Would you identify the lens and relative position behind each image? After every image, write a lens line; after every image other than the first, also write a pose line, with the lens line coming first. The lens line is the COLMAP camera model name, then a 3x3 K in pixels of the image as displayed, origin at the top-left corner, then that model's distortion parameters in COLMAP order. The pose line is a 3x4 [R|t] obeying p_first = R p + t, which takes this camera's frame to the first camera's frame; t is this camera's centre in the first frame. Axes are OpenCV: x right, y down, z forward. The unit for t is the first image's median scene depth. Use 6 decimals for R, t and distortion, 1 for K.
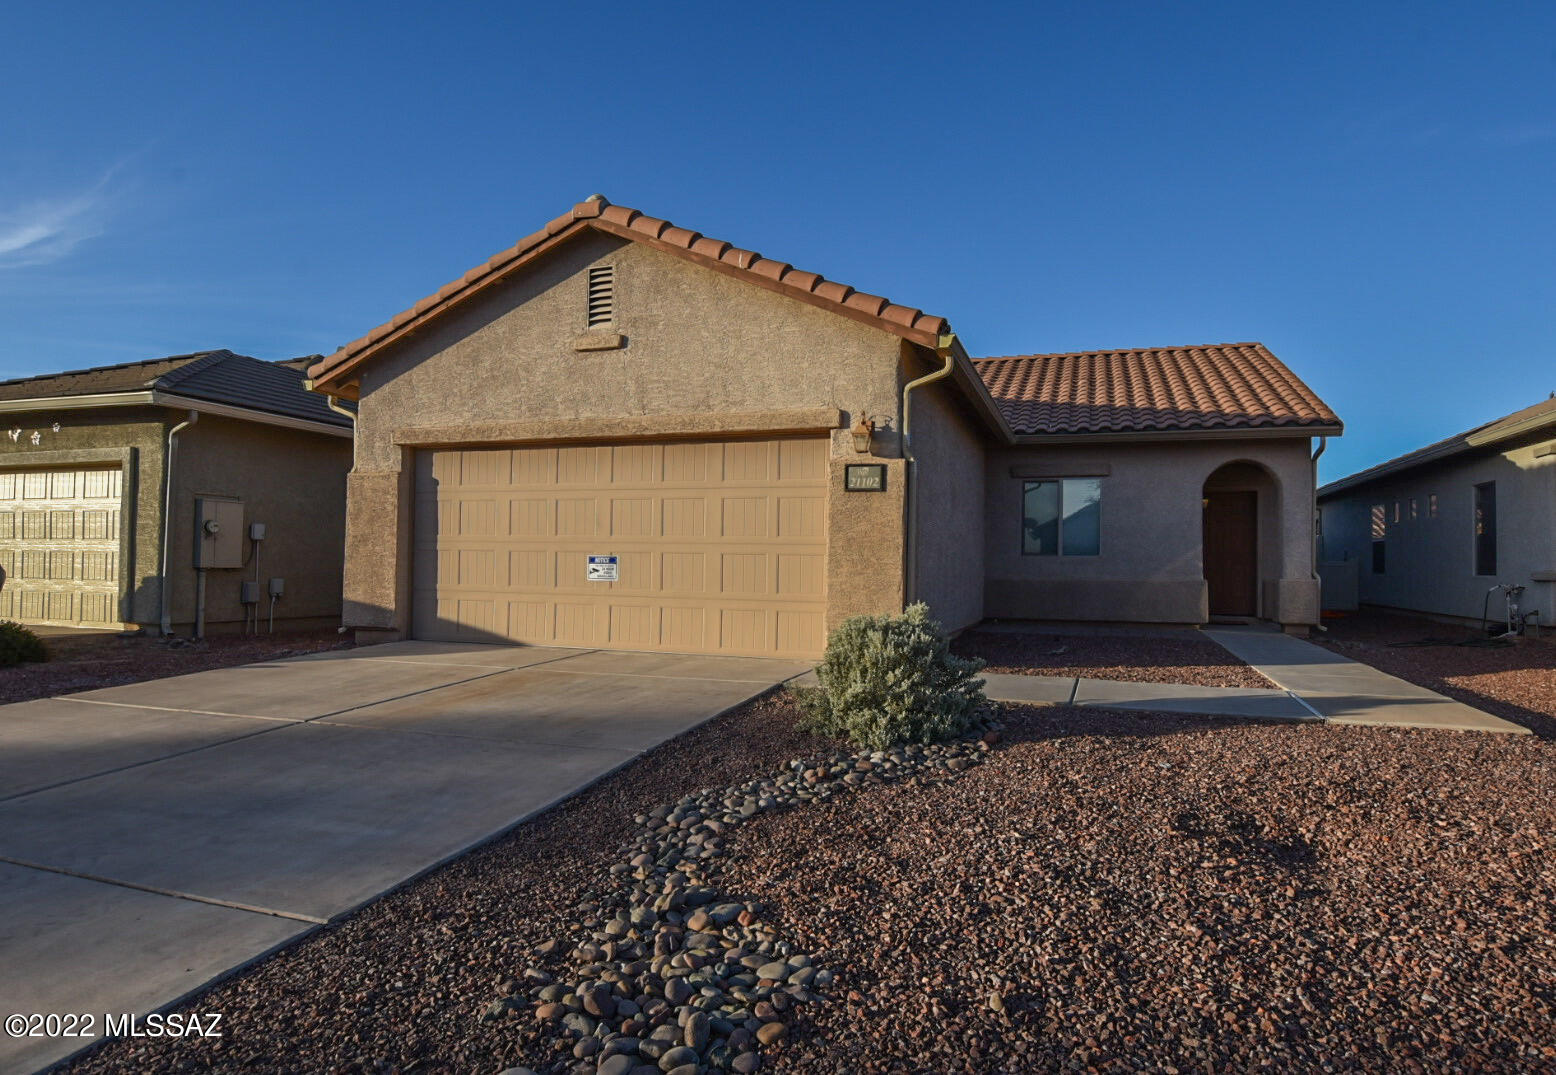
lens RADIAL K [[865.3, 0, 780.9], [0, 865.3, 548.9], [0, 0, 1]] dist [0.016100, 0.003377]
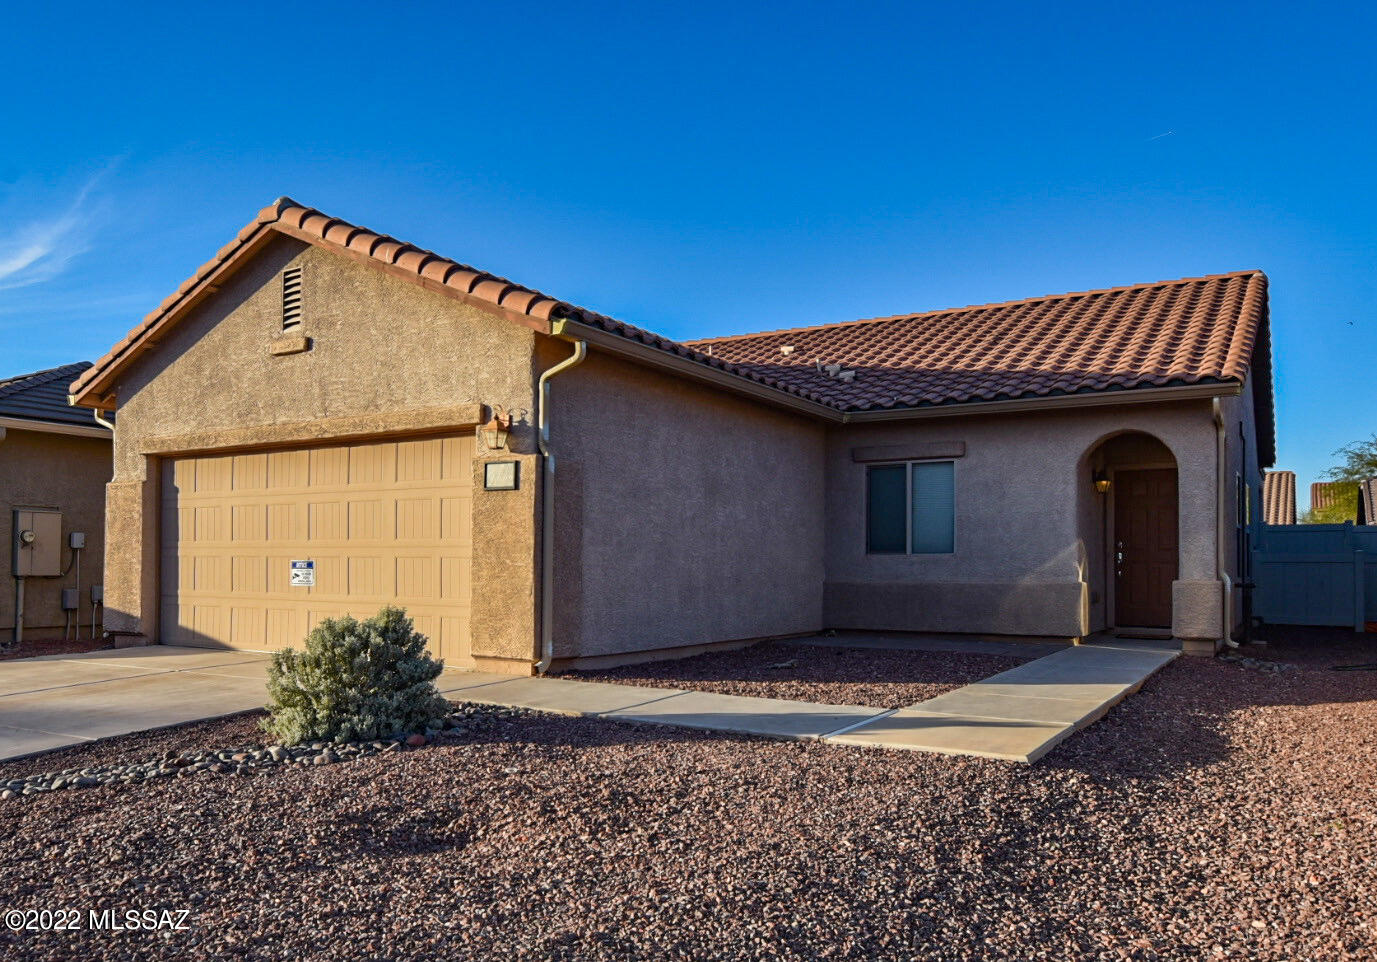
lens RADIAL K [[1015.9, 0, 613.1], [0, 1015.9, 538.0], [0, 0, 1]] dist [0.067190, -0.001117]
pose [[0.966811, -0.015866, -0.255000, 0.424496], [0.013232, 0.999840, -0.012043, 0.000963], [0.255150, 0.008269, 0.966866, -0.036963]]
